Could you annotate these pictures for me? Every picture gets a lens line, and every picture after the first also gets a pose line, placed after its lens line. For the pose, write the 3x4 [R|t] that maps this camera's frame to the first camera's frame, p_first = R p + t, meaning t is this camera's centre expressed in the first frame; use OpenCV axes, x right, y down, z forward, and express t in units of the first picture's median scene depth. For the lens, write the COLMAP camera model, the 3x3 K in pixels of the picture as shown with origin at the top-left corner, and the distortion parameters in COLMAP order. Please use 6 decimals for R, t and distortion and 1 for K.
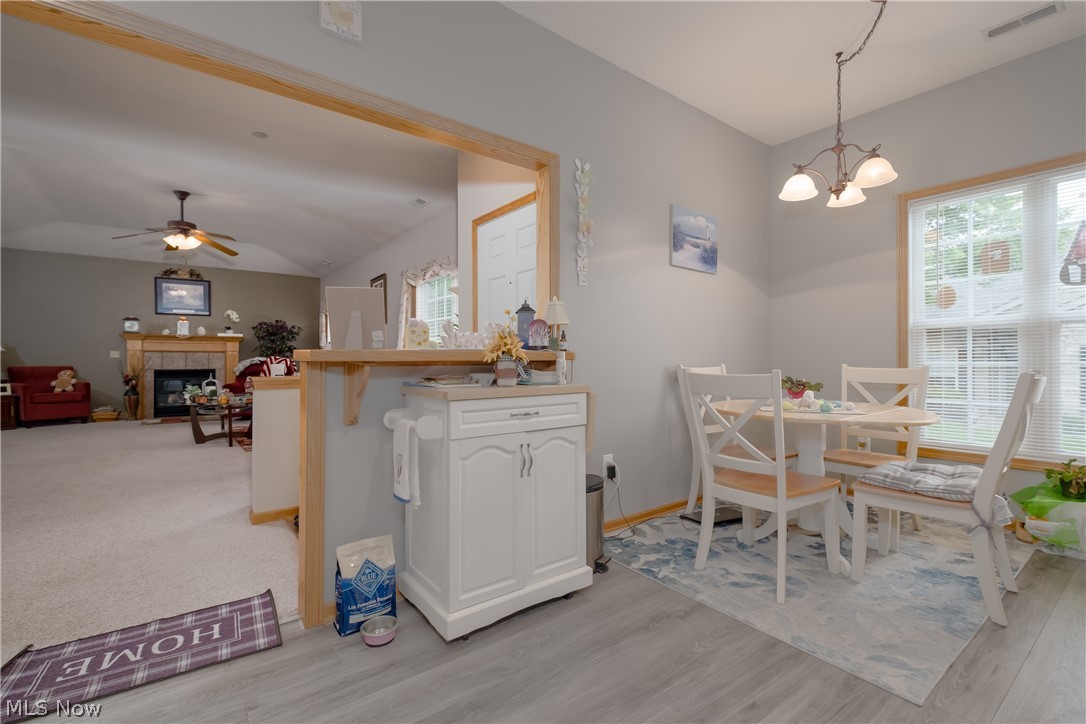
lens RADIAL K [[472.6, 0, 547.2], [0, 472.6, 357.6], [0, 0, 1]] dist [0.015342, -0.001089]
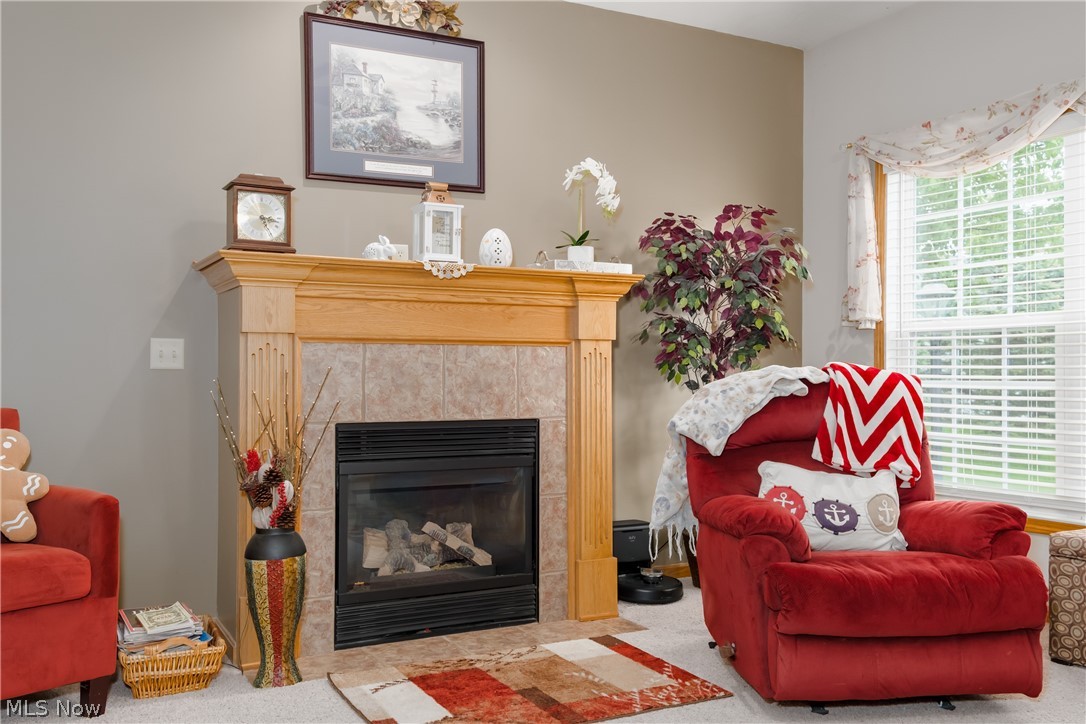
lens RADIAL K [[974.9, 0, 543.0], [0, 974.9, 362.0], [0, 0, 1]] dist [0.042956, -0.006278]
pose [[0.985219, -0.003352, -0.171270, -0.663392], [0.001815, 0.999957, -0.009127, 0.001375], [0.171293, 0.008681, 0.985182, 0.589741]]
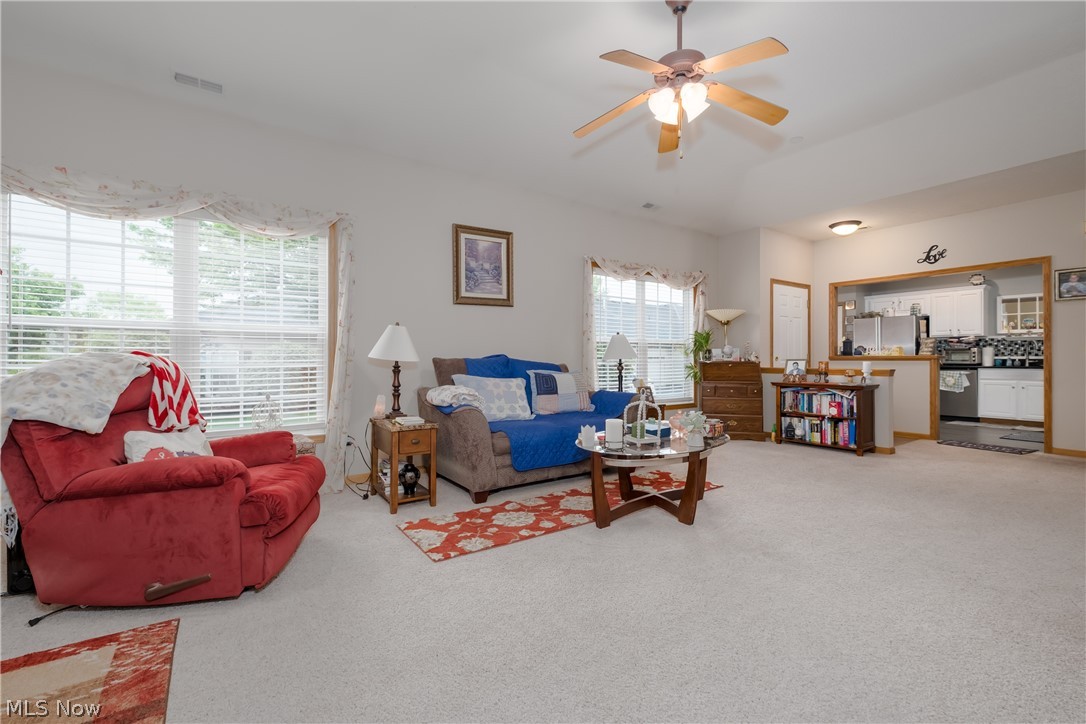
lens RADIAL K [[472.6, 0, 547.2], [0, 472.6, 357.6], [0, 0, 1]] dist [0.015342, -0.001089]
pose [[0.047614, 0.004103, 0.998857, -0.878110], [-0.004542, 0.999982, -0.003891, 0.002062], [-0.998855, -0.004352, 0.047632, 0.792259]]
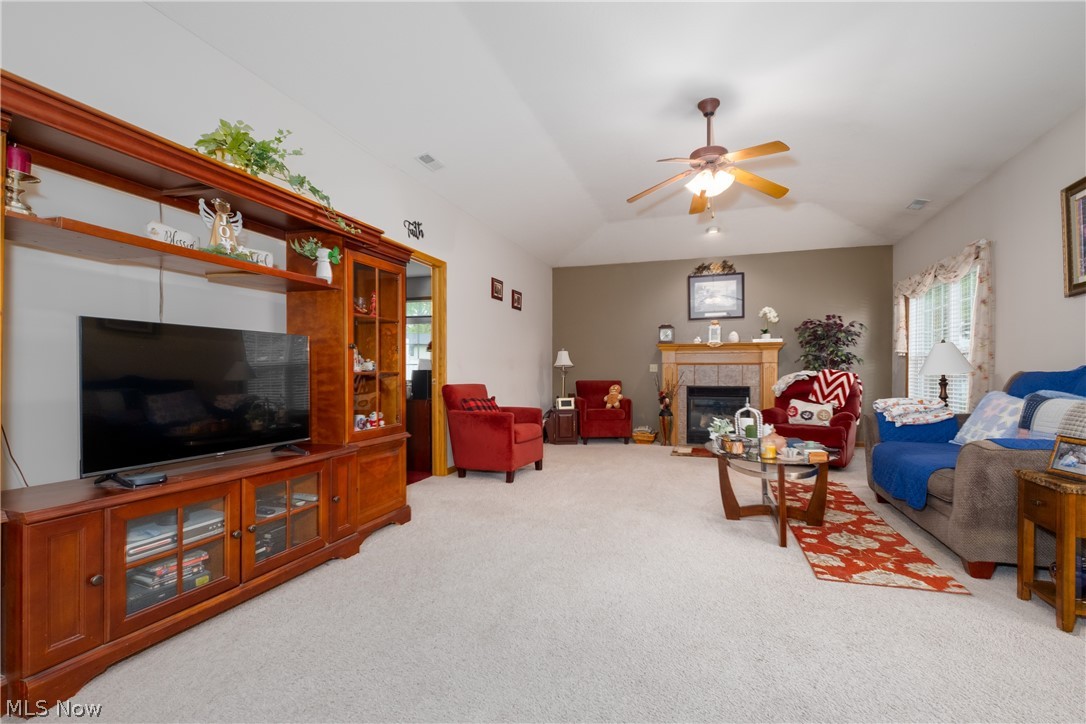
lens RADIAL K [[481.9, 0, 572.1], [0, 481.9, 375.0], [0, 0, 1]] dist [-0.000539, -0.000195]
pose [[0.579828, 0.003164, -0.814733, -0.255724], [0.002533, 0.999981, 0.005686, 0.000696], [0.814735, -0.005360, 0.579809, 0.352526]]
